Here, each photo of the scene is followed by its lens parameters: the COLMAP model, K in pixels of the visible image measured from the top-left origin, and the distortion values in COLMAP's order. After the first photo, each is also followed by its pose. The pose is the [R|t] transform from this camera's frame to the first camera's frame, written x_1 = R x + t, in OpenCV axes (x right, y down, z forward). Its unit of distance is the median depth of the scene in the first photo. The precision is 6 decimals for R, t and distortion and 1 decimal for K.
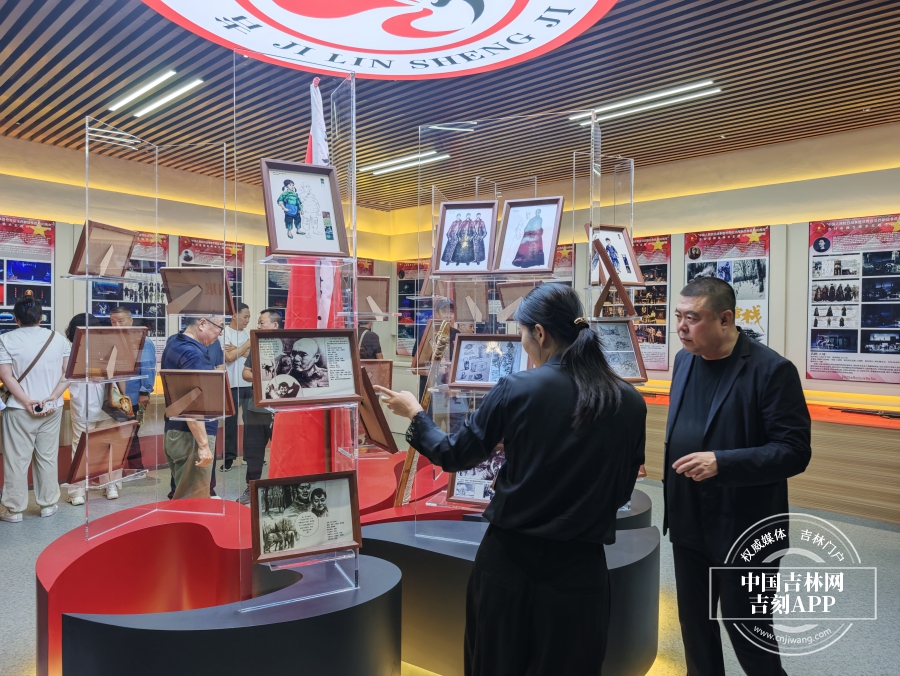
lens RADIAL K [[609.6, 0, 450.0], [0, 609.6, 338.0], [0, 0, 1]] dist [-0.033136, -0.000725]
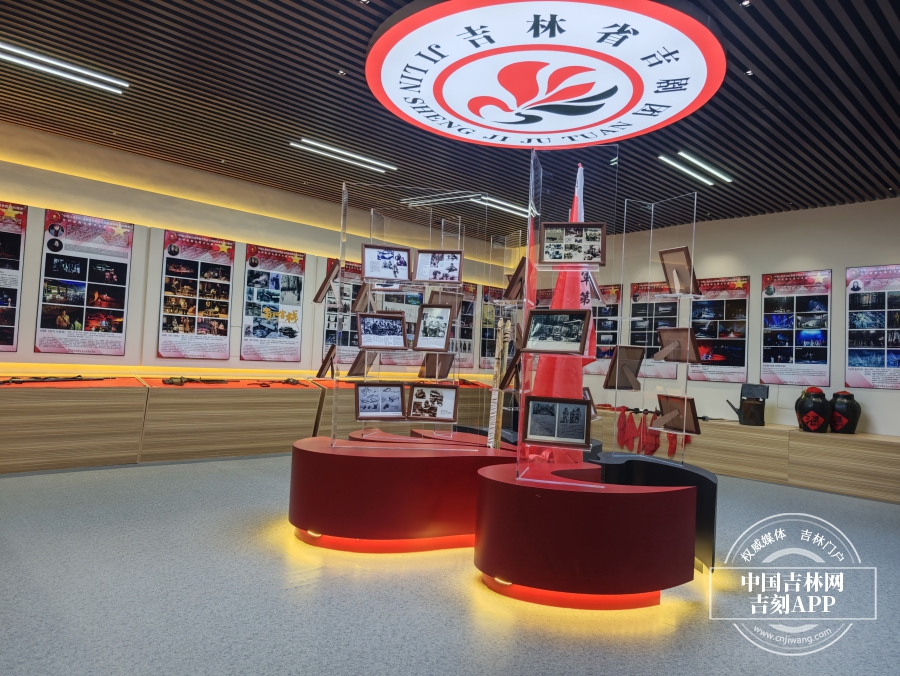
lens RADIAL K [[598.2, 0, 450.0], [0, 598.2, 338.0], [0, 0, 1]] dist [0.118649, -0.182508]
pose [[0.107136, 0.028284, 0.993842, -0.781796], [-0.030305, 0.999224, -0.025170, 0.031337], [-0.993782, -0.027422, 0.107910, 0.496455]]
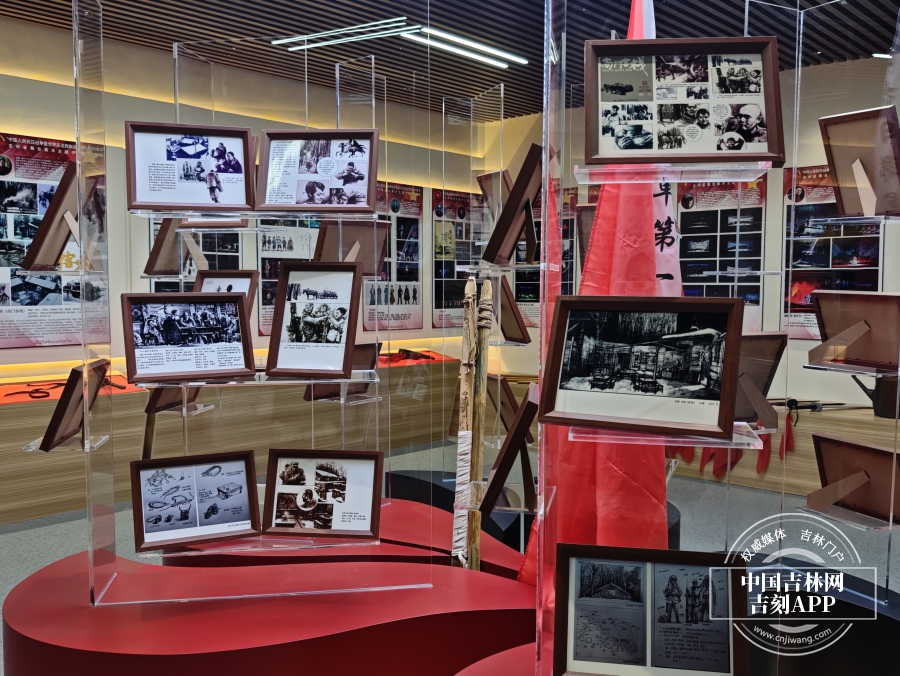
lens RADIAL K [[847.8, 0, 450.0], [0, 847.8, 338.0], [0, 0, 1]] dist [0.064588, -0.203777]
pose [[0.039572, -0.071754, 0.996637, -0.515298], [0.012974, 0.997371, 0.071292, -0.015464], [-0.999132, 0.010109, 0.040399, 0.507612]]
